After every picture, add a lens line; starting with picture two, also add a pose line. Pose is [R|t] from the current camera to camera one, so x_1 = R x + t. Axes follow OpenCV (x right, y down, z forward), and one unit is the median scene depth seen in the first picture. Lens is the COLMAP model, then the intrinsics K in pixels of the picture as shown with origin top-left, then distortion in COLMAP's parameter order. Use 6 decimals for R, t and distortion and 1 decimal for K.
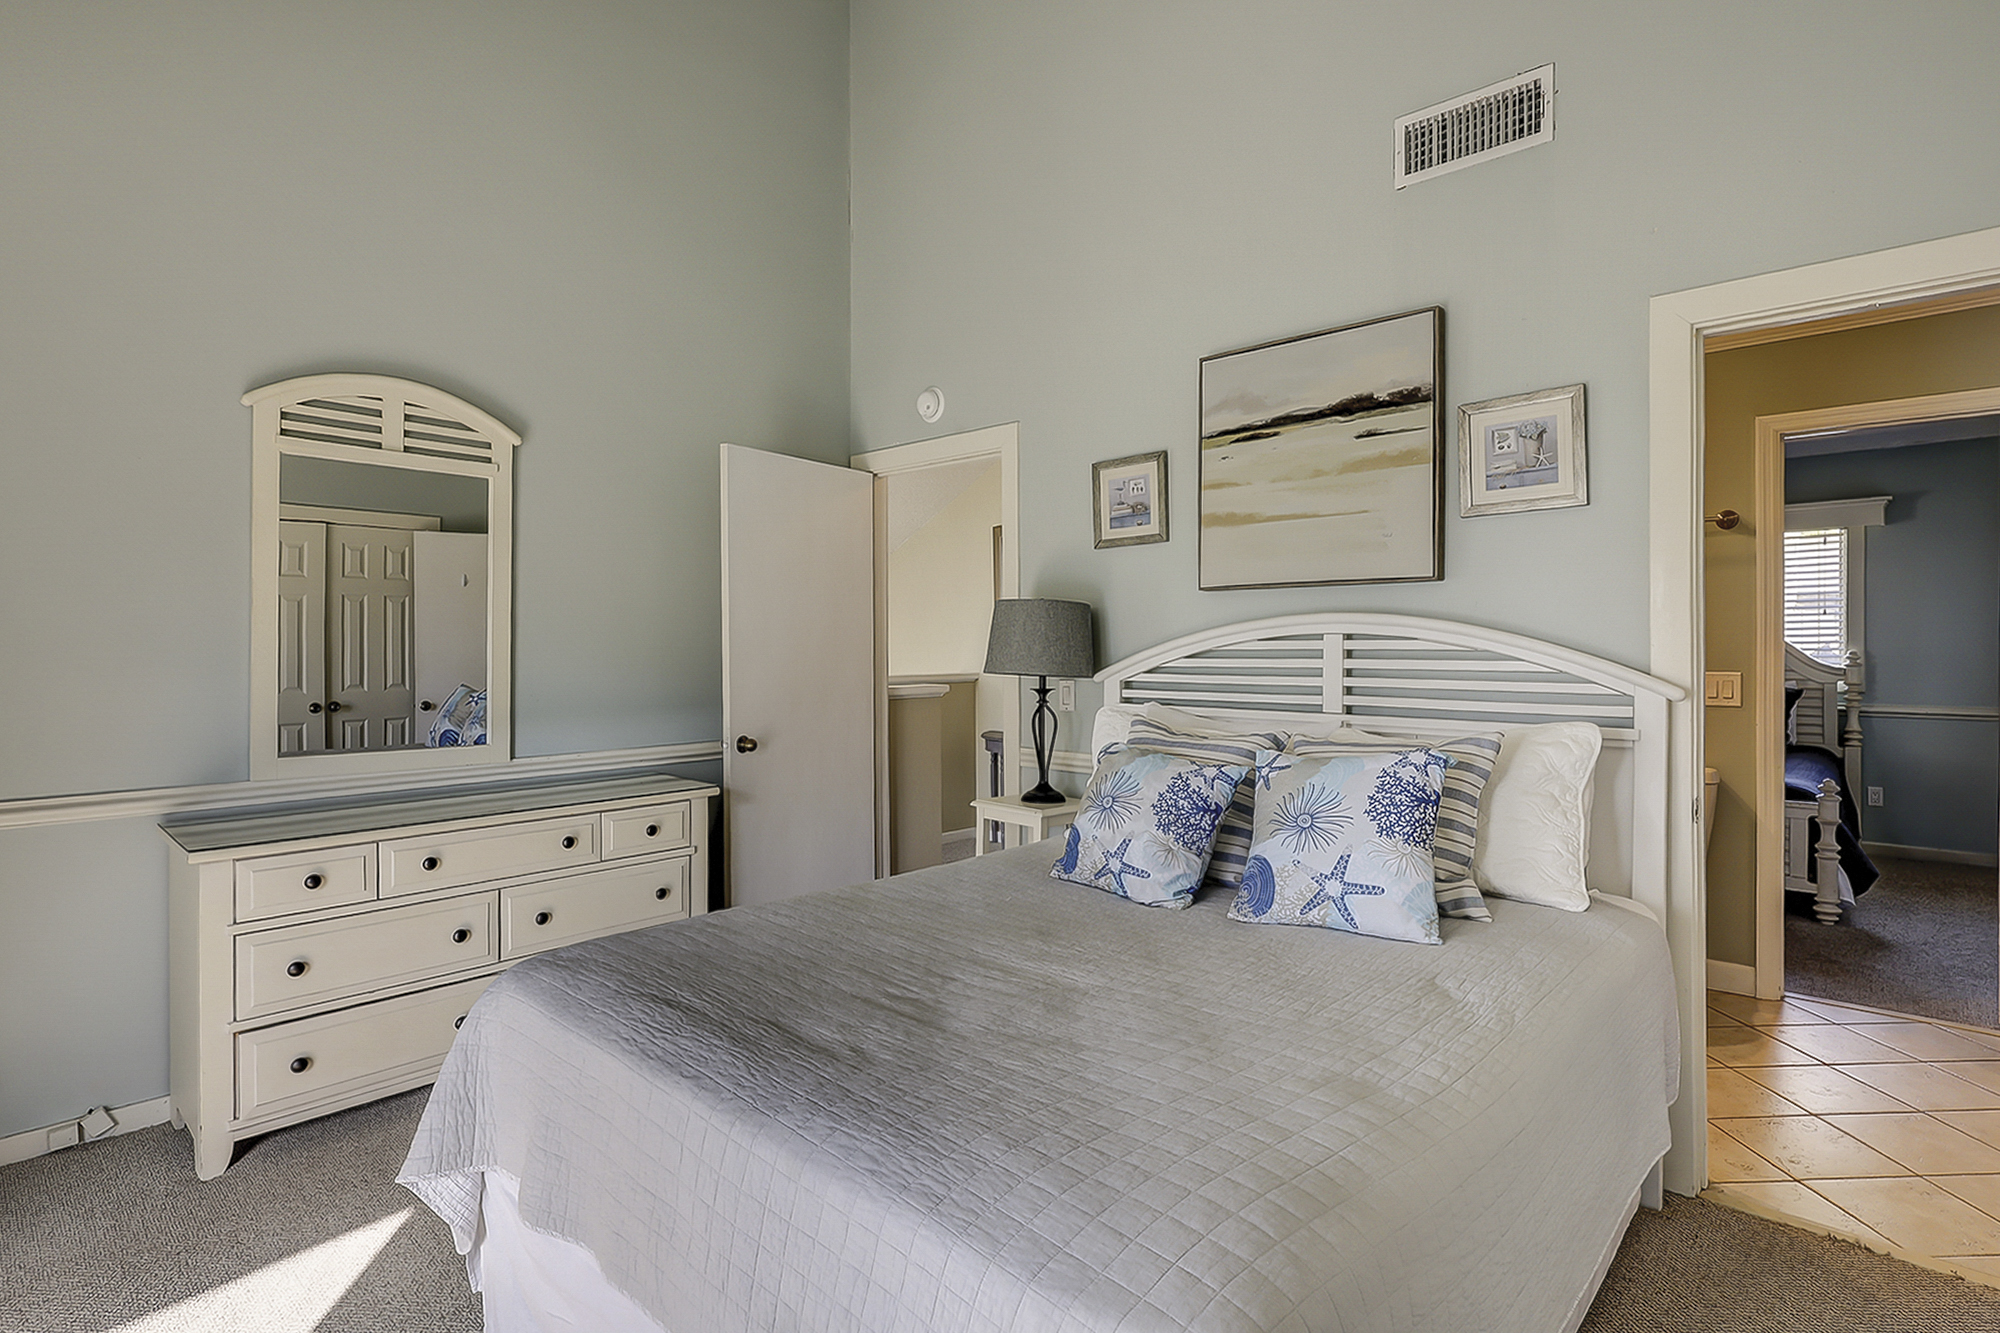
lens RADIAL K [[975.4, 0, 1011.6], [0, 975.4, 652.9], [0, 0, 1]] dist [0.000626, -0.000758]
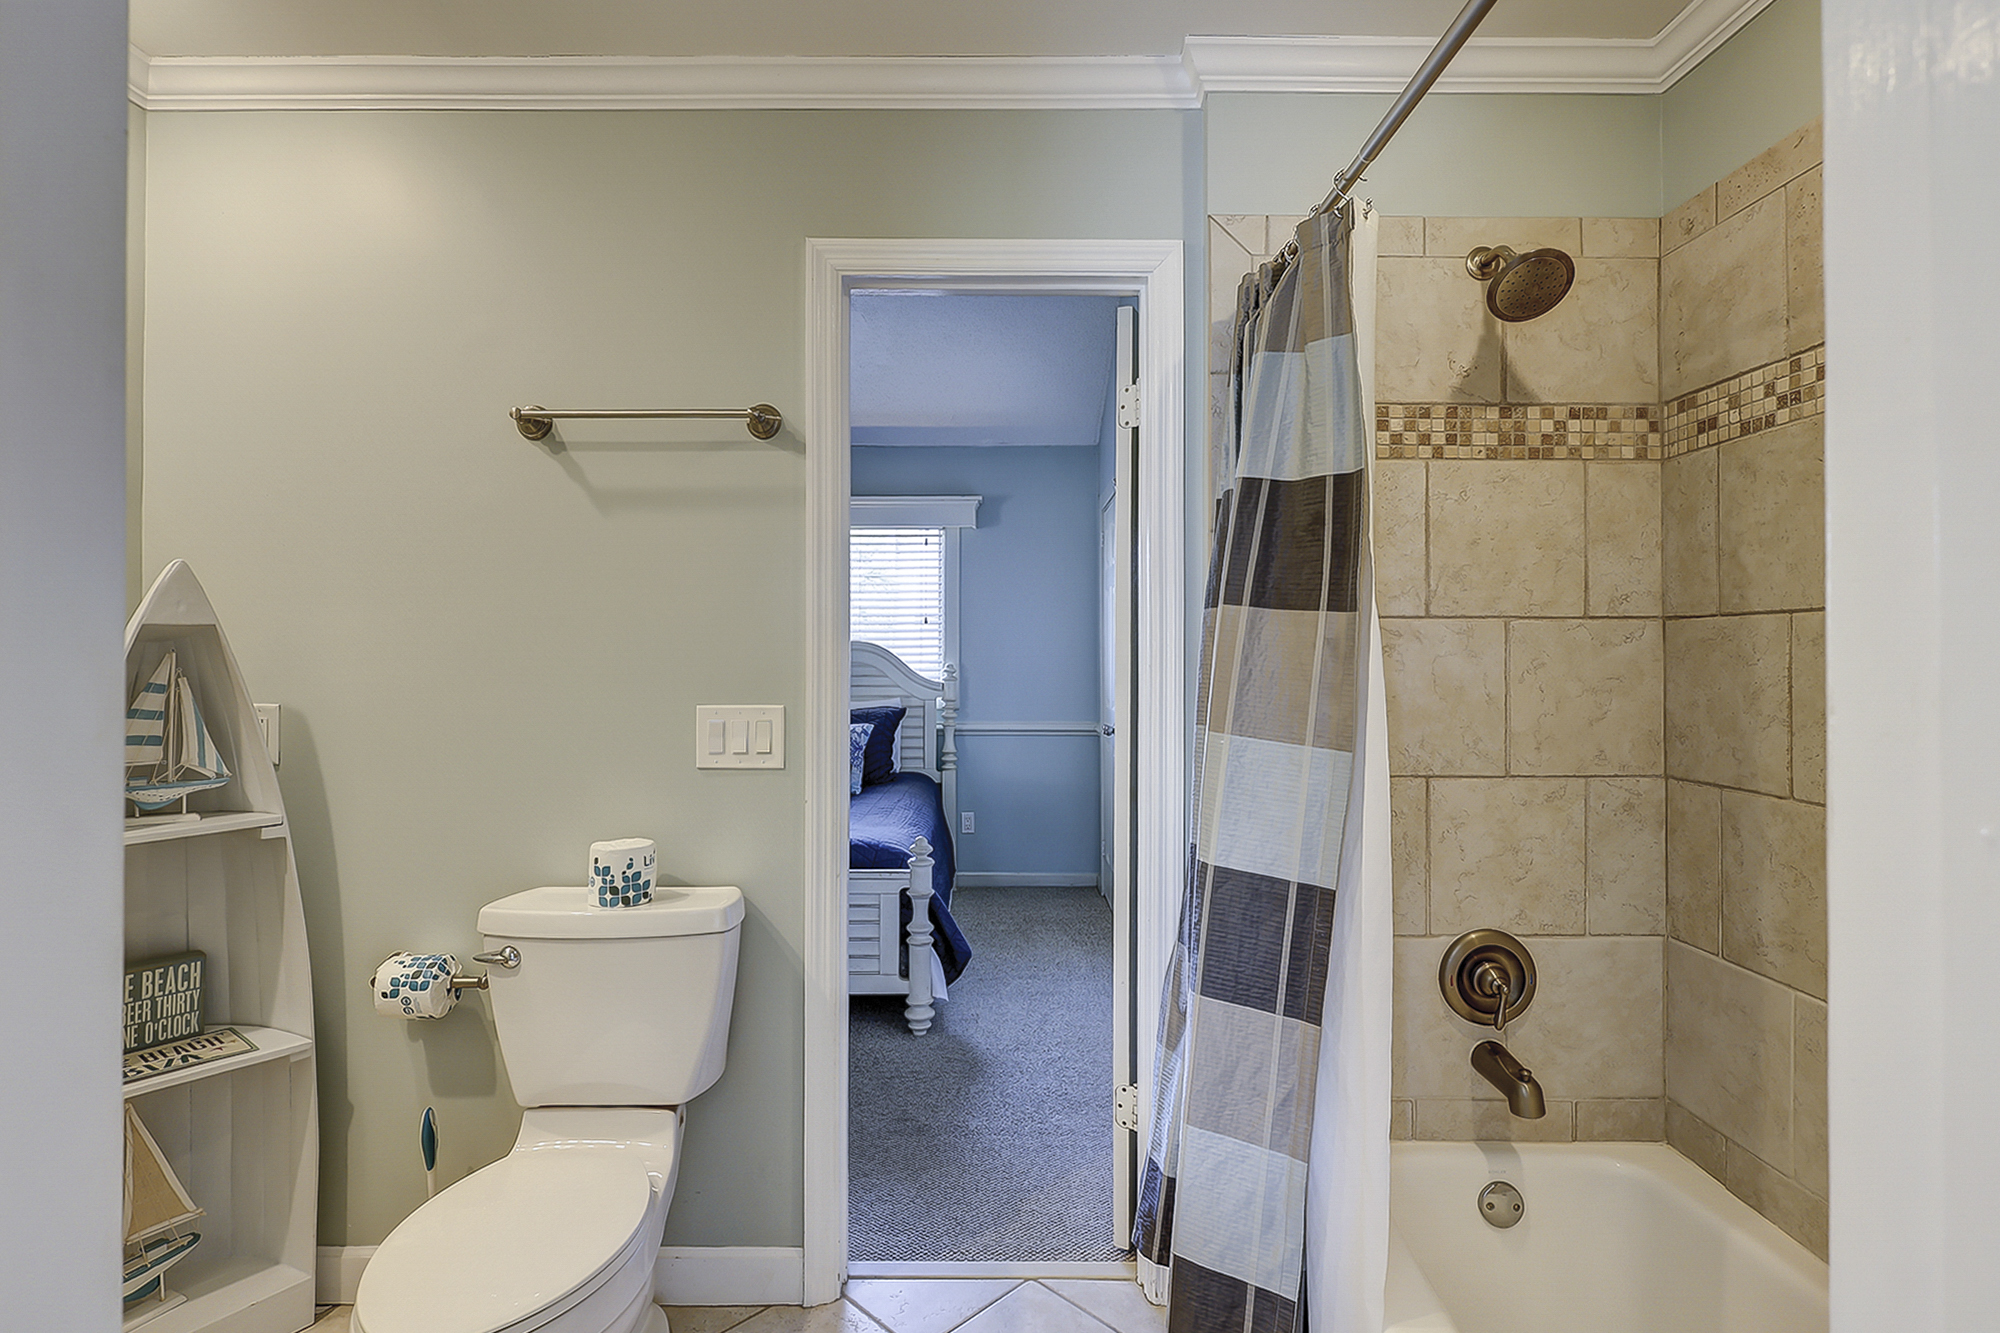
lens RADIAL K [[975.4, 0, 998.3], [0, 975.4, 662.7], [0, 0, 1]] dist [0.000626, -0.000758]
pose [[0.726982, 0.001668, 0.686654, 0.275911], [-0.001071, 0.999999, -0.001295, -0.001895], [-0.686655, 0.000206, 0.726983, 0.312803]]
